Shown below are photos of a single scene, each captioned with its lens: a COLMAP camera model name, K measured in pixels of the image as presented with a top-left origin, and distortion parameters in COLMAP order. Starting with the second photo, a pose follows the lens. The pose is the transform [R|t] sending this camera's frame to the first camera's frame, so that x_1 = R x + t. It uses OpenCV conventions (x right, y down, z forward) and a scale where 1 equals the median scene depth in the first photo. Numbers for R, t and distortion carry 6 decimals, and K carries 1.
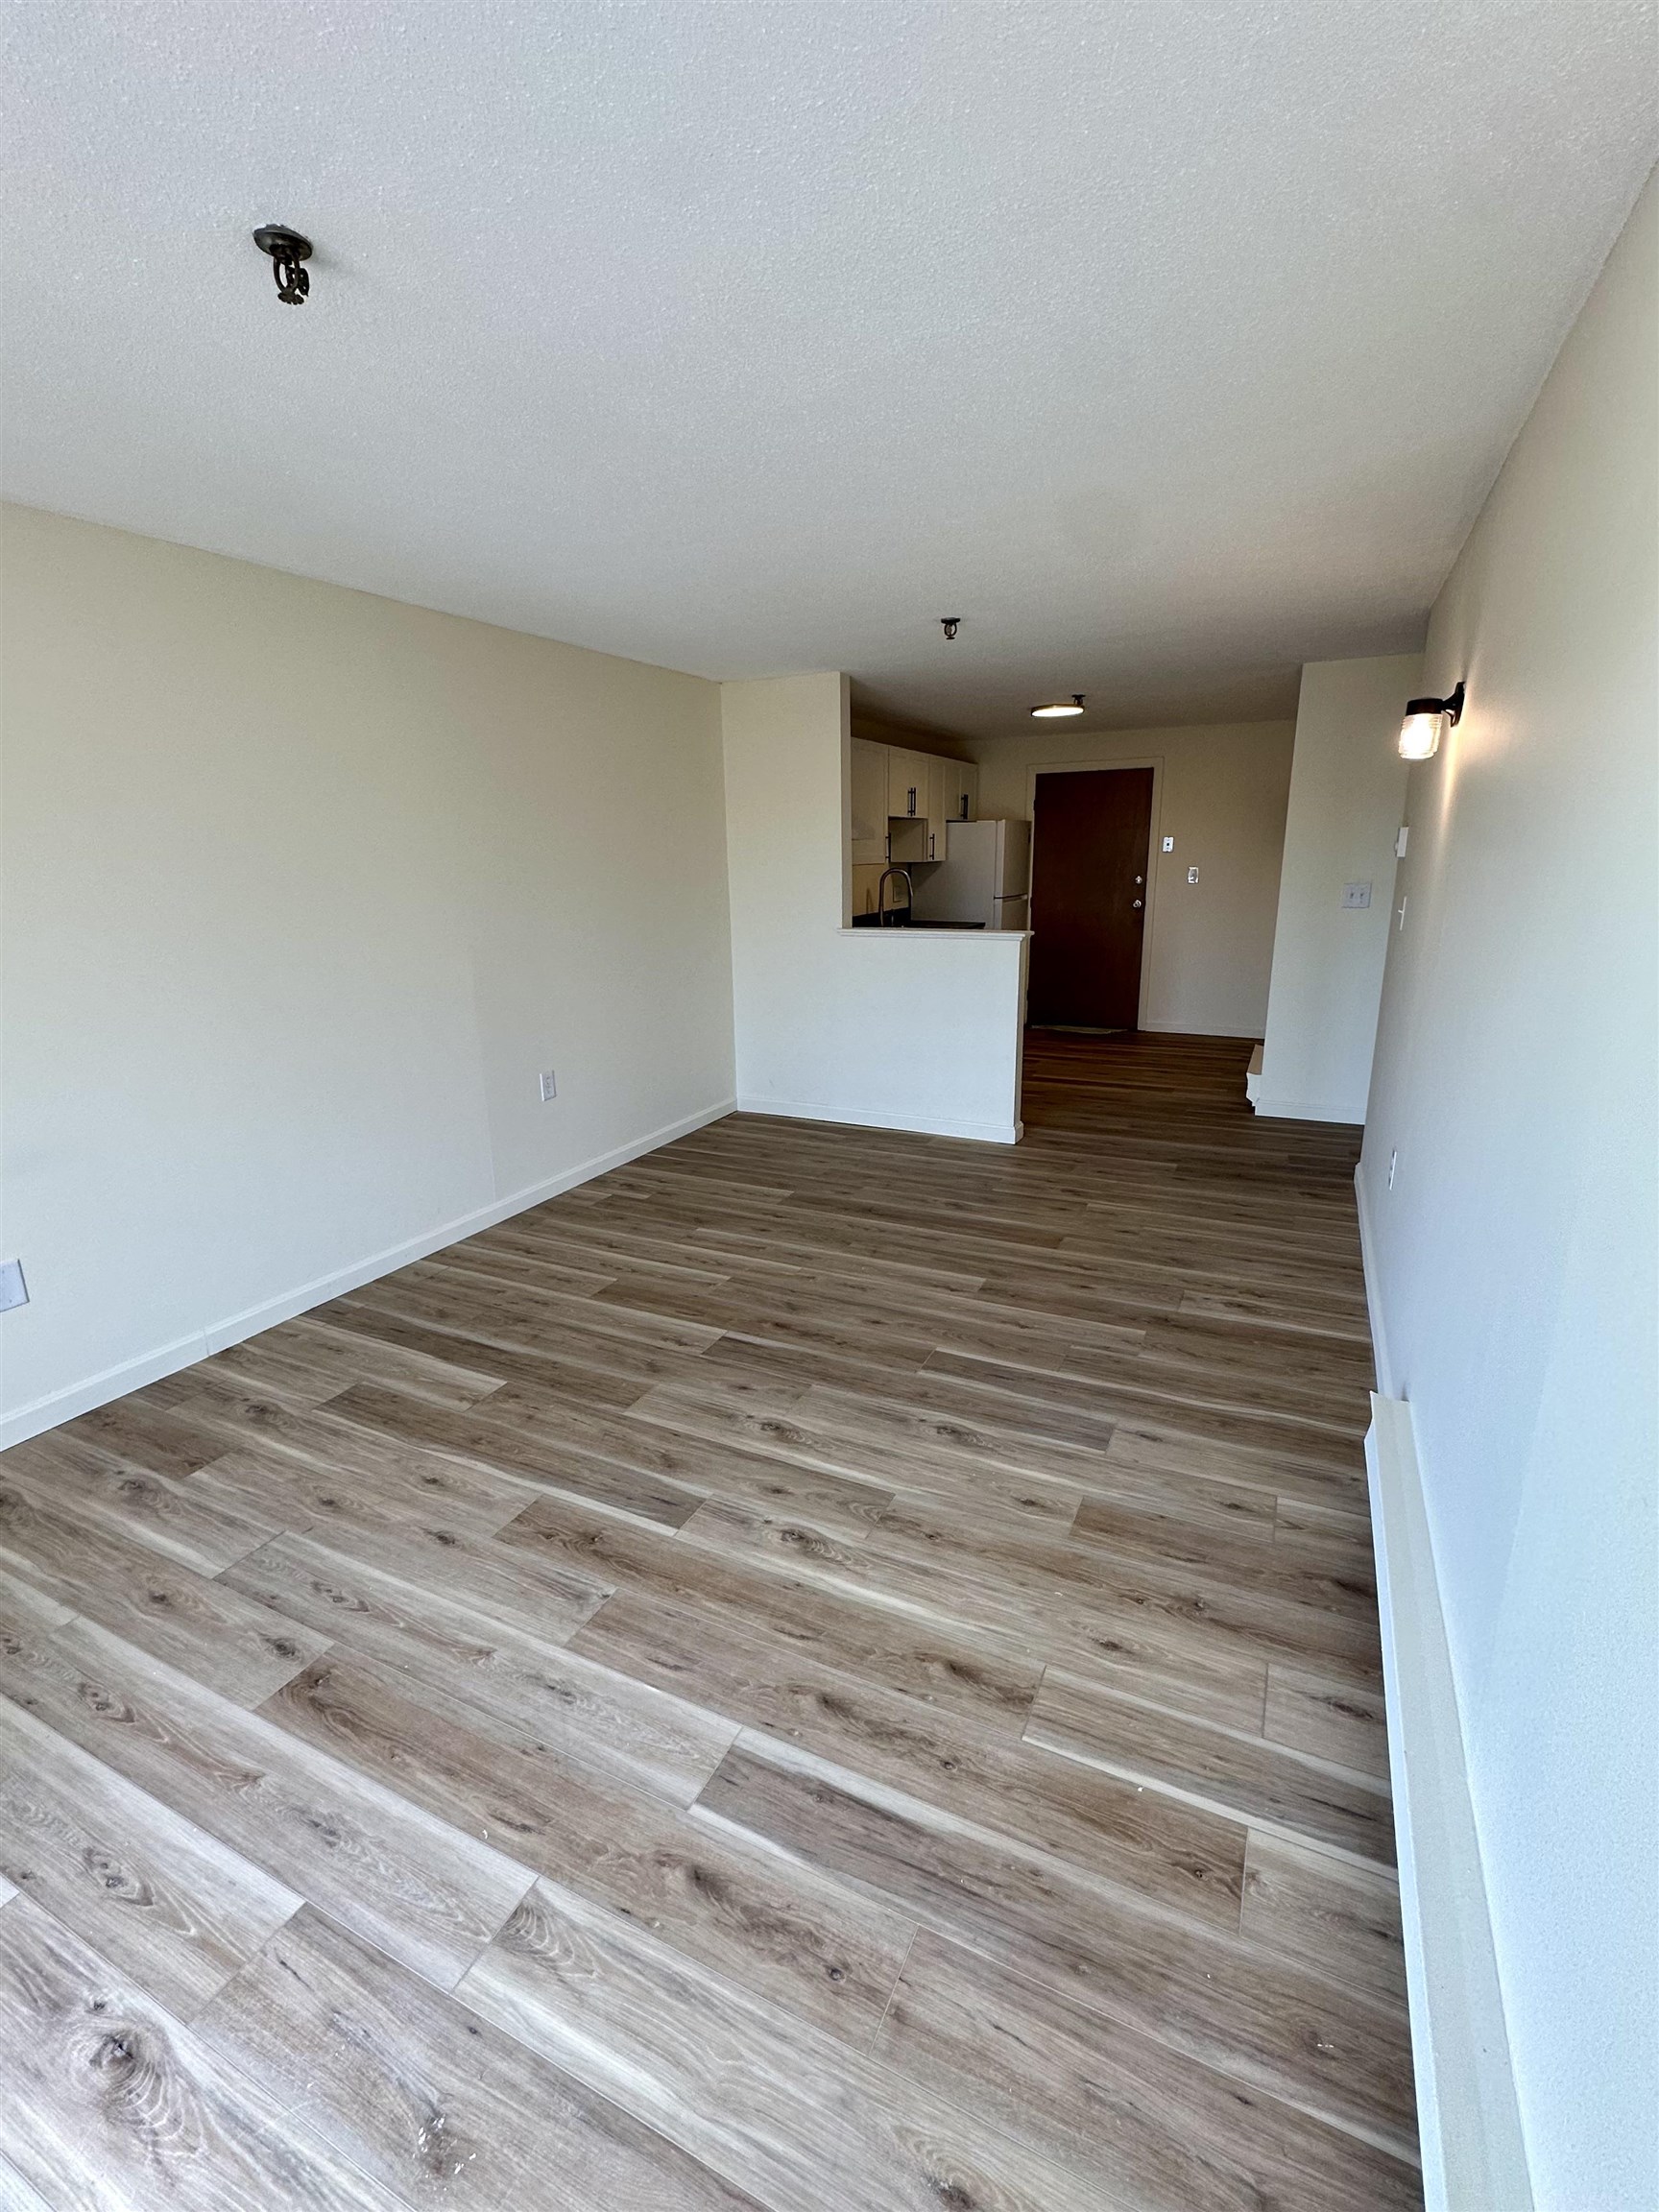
lens RADIAL K [[990.7, 0, 845.7], [0, 990.7, 1096.1], [0, 0, 1]] dist [-0.001099, -0.000333]
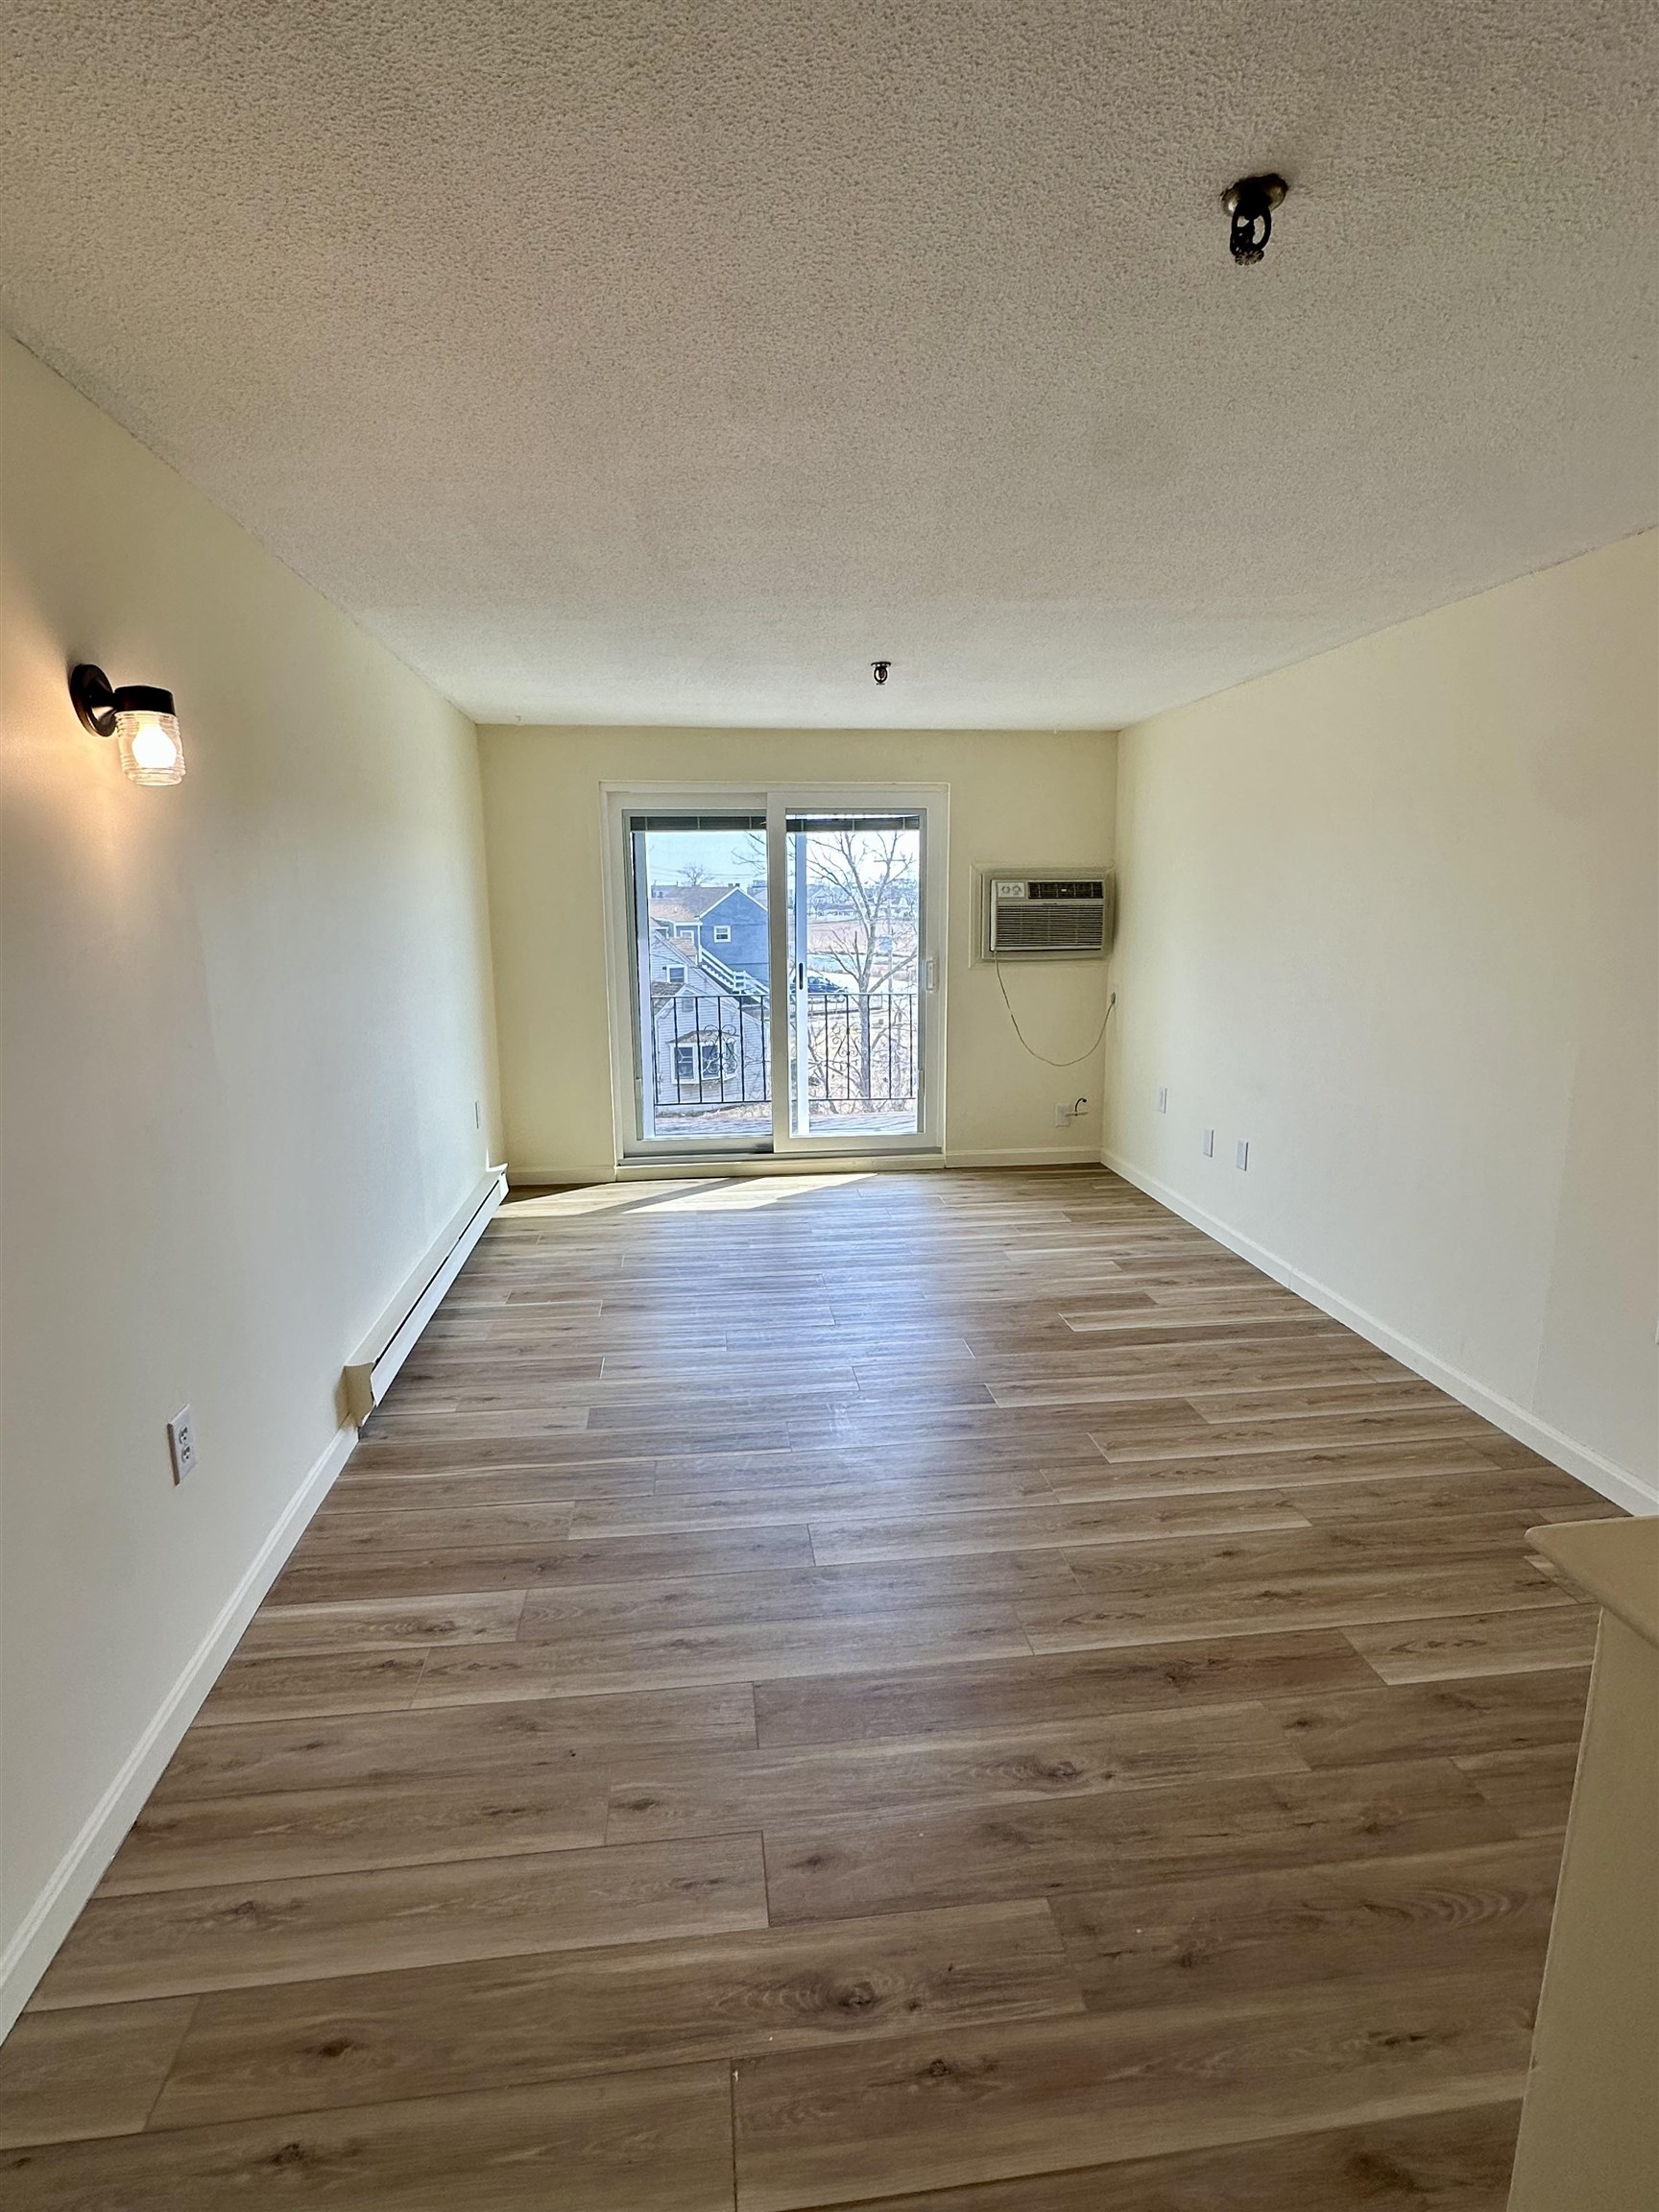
lens RADIAL K [[1078.1, 0, 829.5], [0, 1078.1, 1106.0], [0, 0, 1]] dist [0.000198, 0.000128]
pose [[-0.841977, 0.128985, -0.523867, 0.494743], [-0.108929, 0.910361, 0.399220, -0.397716], [0.528402, 0.393198, -0.752454, 1.506029]]
